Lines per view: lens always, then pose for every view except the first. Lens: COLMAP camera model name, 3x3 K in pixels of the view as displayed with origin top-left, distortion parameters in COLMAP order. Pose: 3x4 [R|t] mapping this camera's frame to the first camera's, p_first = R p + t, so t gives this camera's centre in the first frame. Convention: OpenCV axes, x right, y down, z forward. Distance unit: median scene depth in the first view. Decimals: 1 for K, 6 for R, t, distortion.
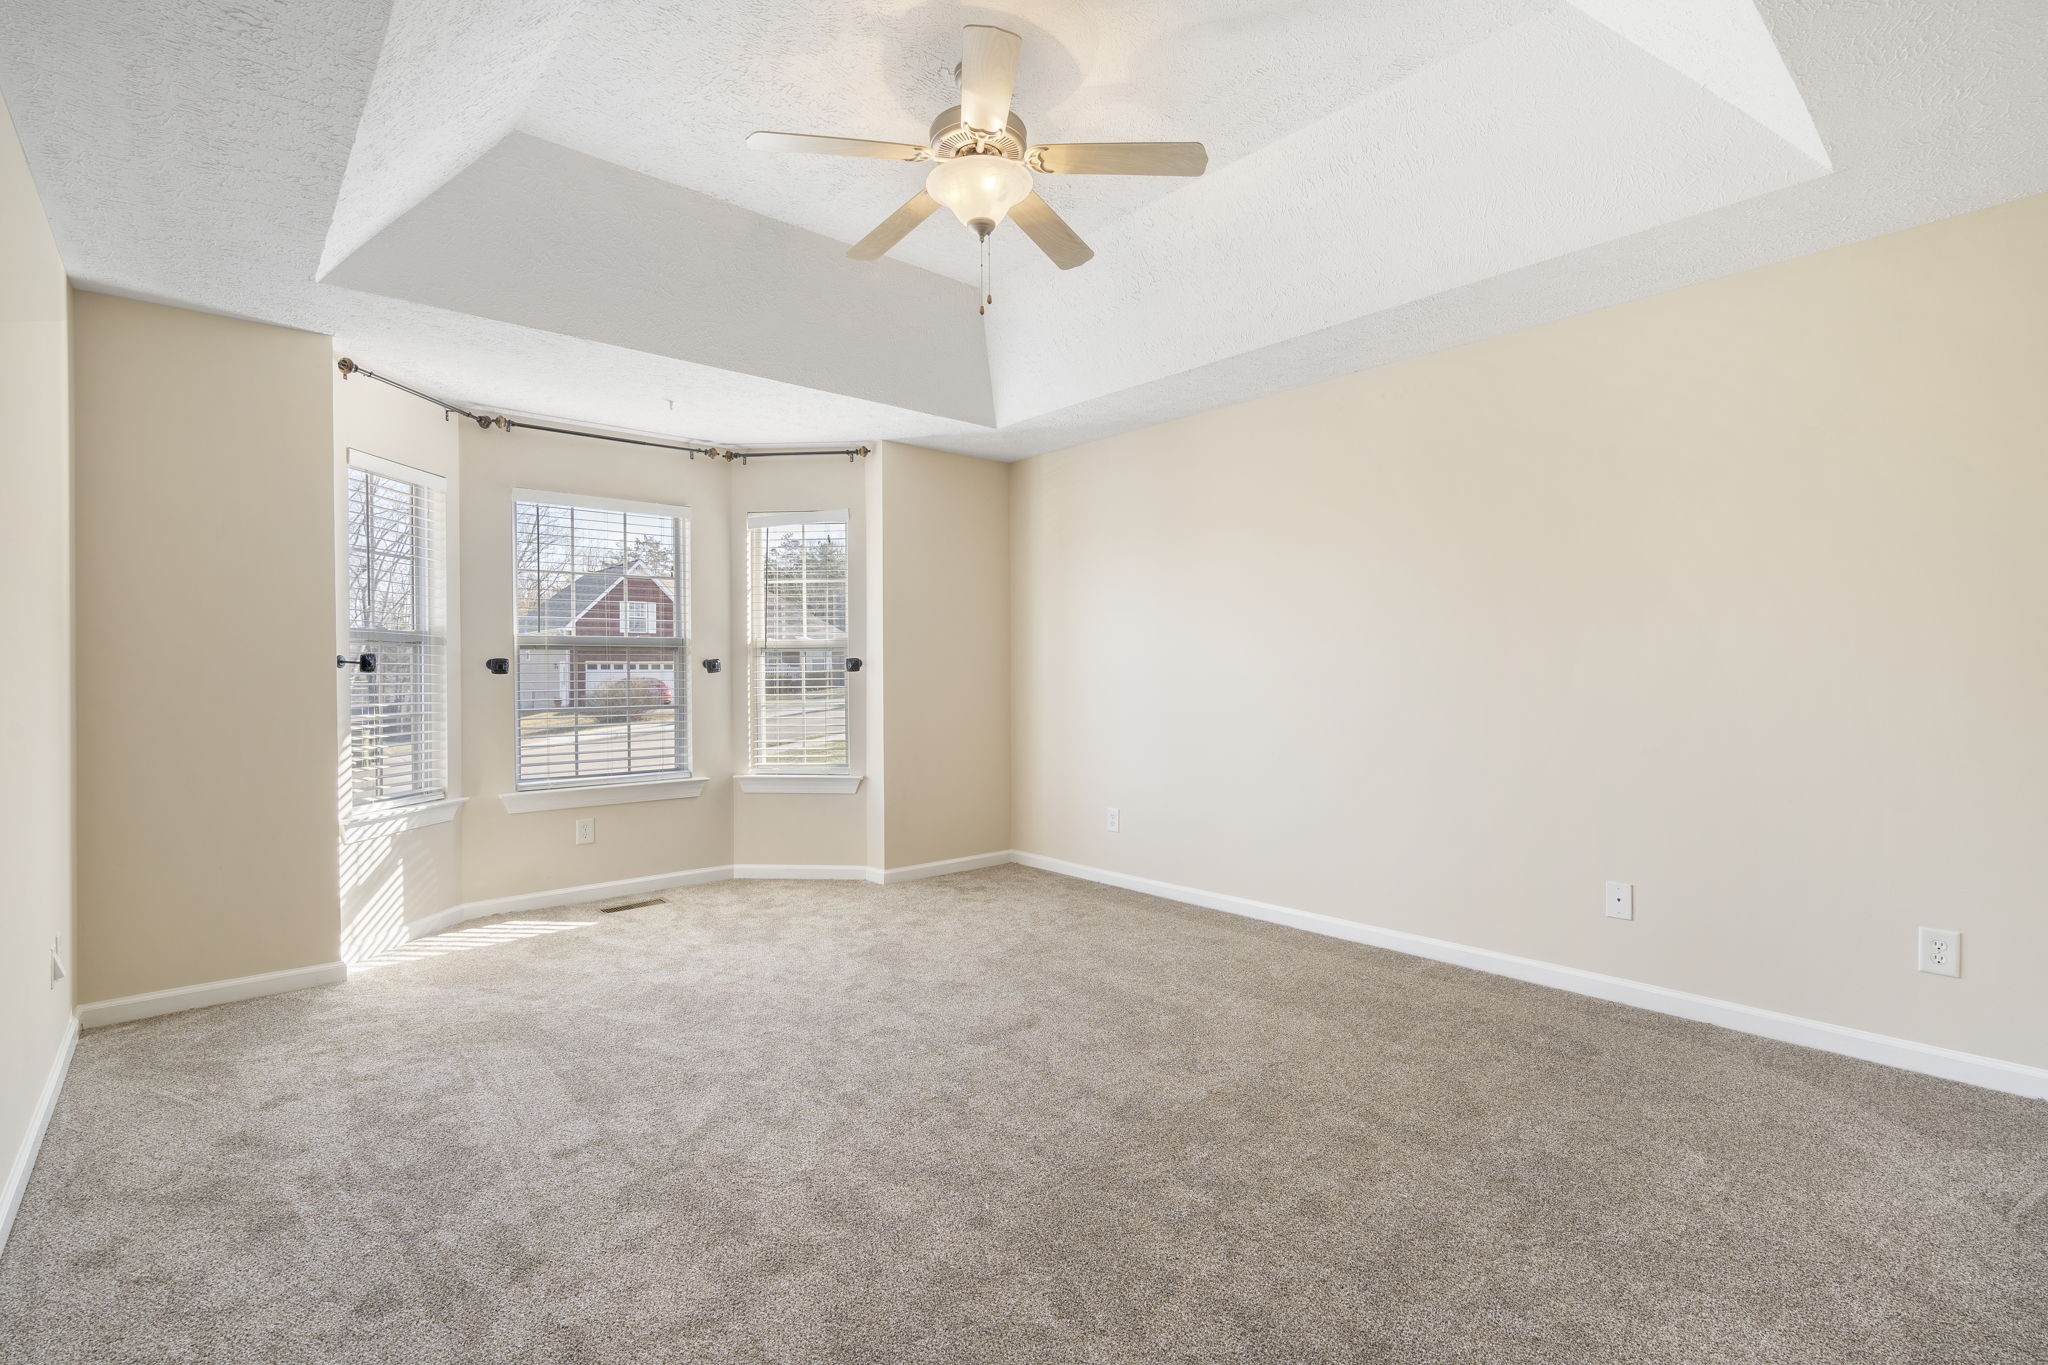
lens RADIAL K [[942.8, 0, 1027.7], [0, 942.8, 676.4], [0, 0, 1]] dist [-0.002720, 0.000839]
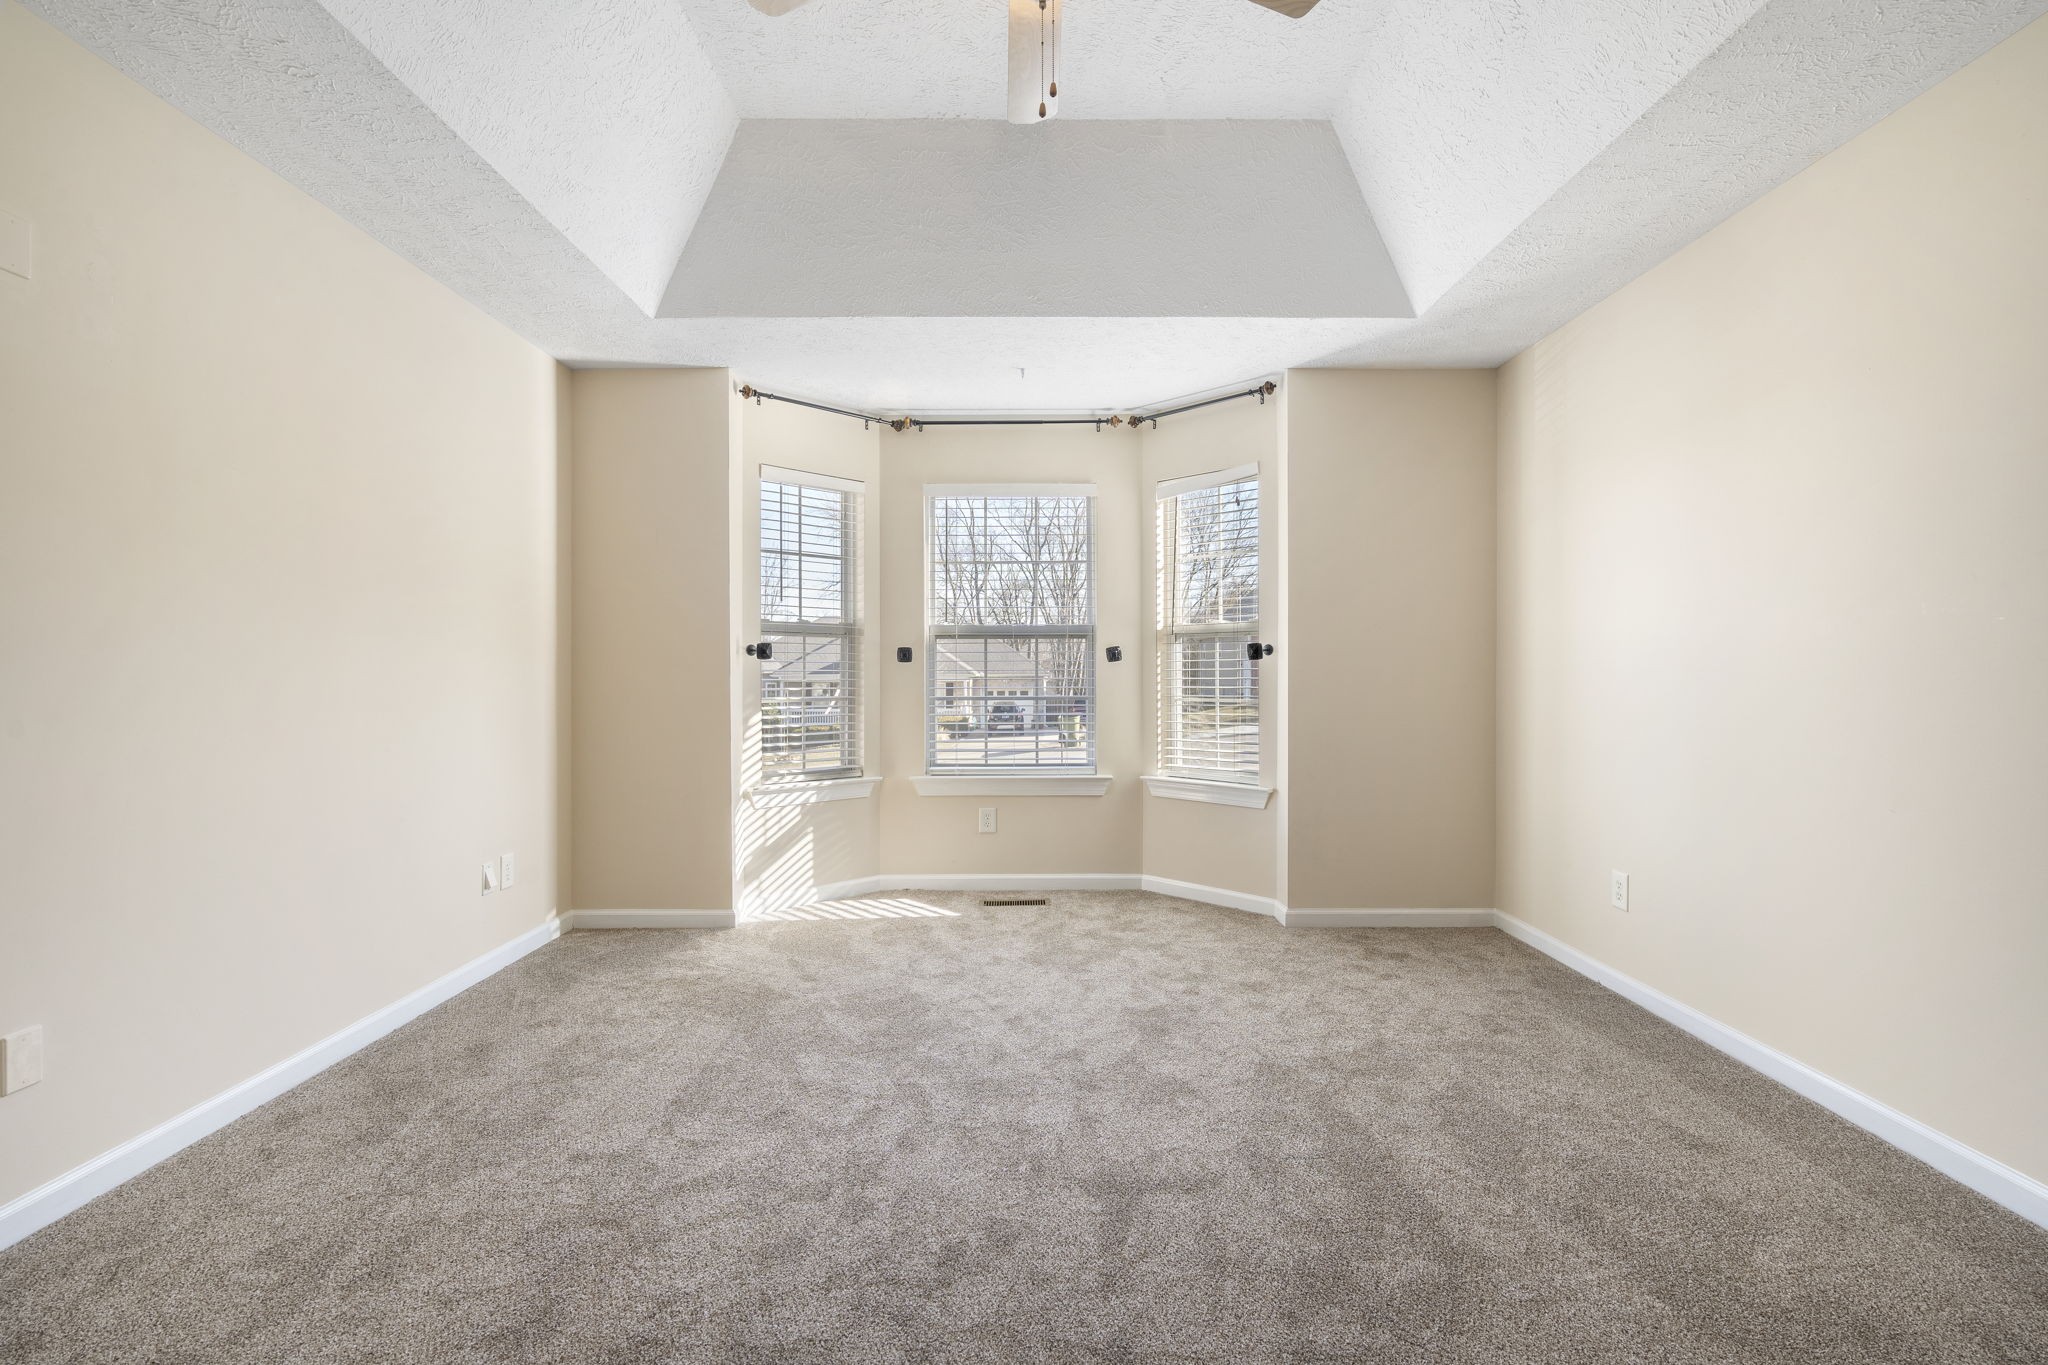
lens RADIAL K [[939.5, 0, 1029.2], [0, 939.5, 675.0], [0, 0, 1]] dist [-0.012666, 0.007646]
pose [[0.750920, 0.005547, -0.660370, 0.270996], [-0.005128, 0.999984, 0.002569, 0.009533], [0.660373, 0.001458, 0.750936, 0.343575]]
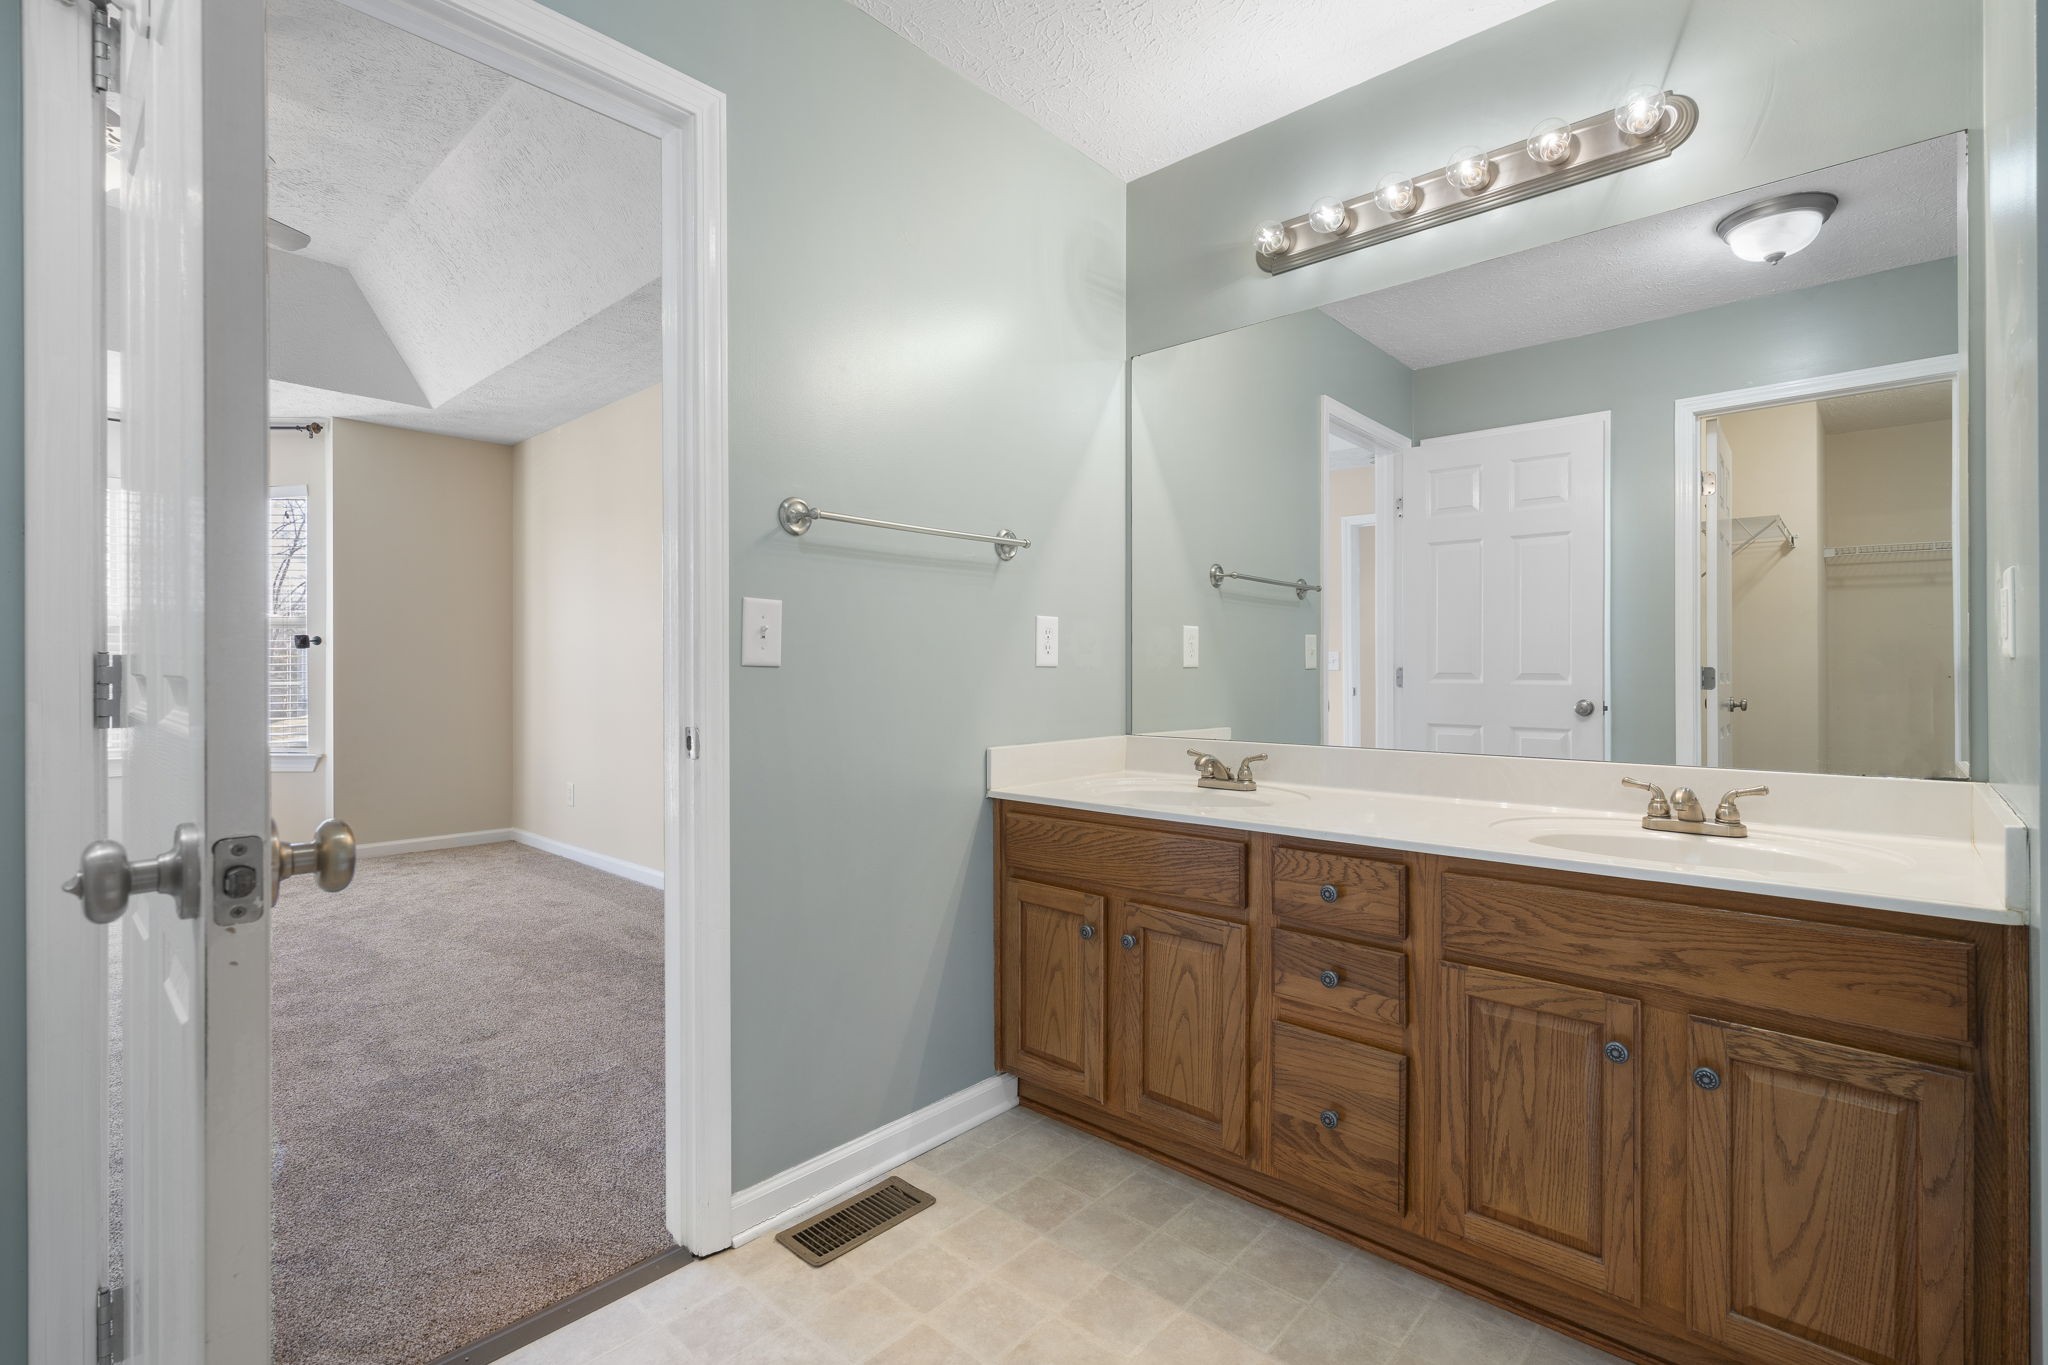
lens RADIAL K [[946.9, 0, 1028.1], [0, 946.9, 657.0], [0, 0, 1]] dist [-0.013180, 0.007316]
pose [[0.993683, 0.000058, 0.112221, 0.616000], [0.001389, 0.999917, -0.012816, 0.023825], [-0.112212, 0.012891, 0.993601, -0.099261]]
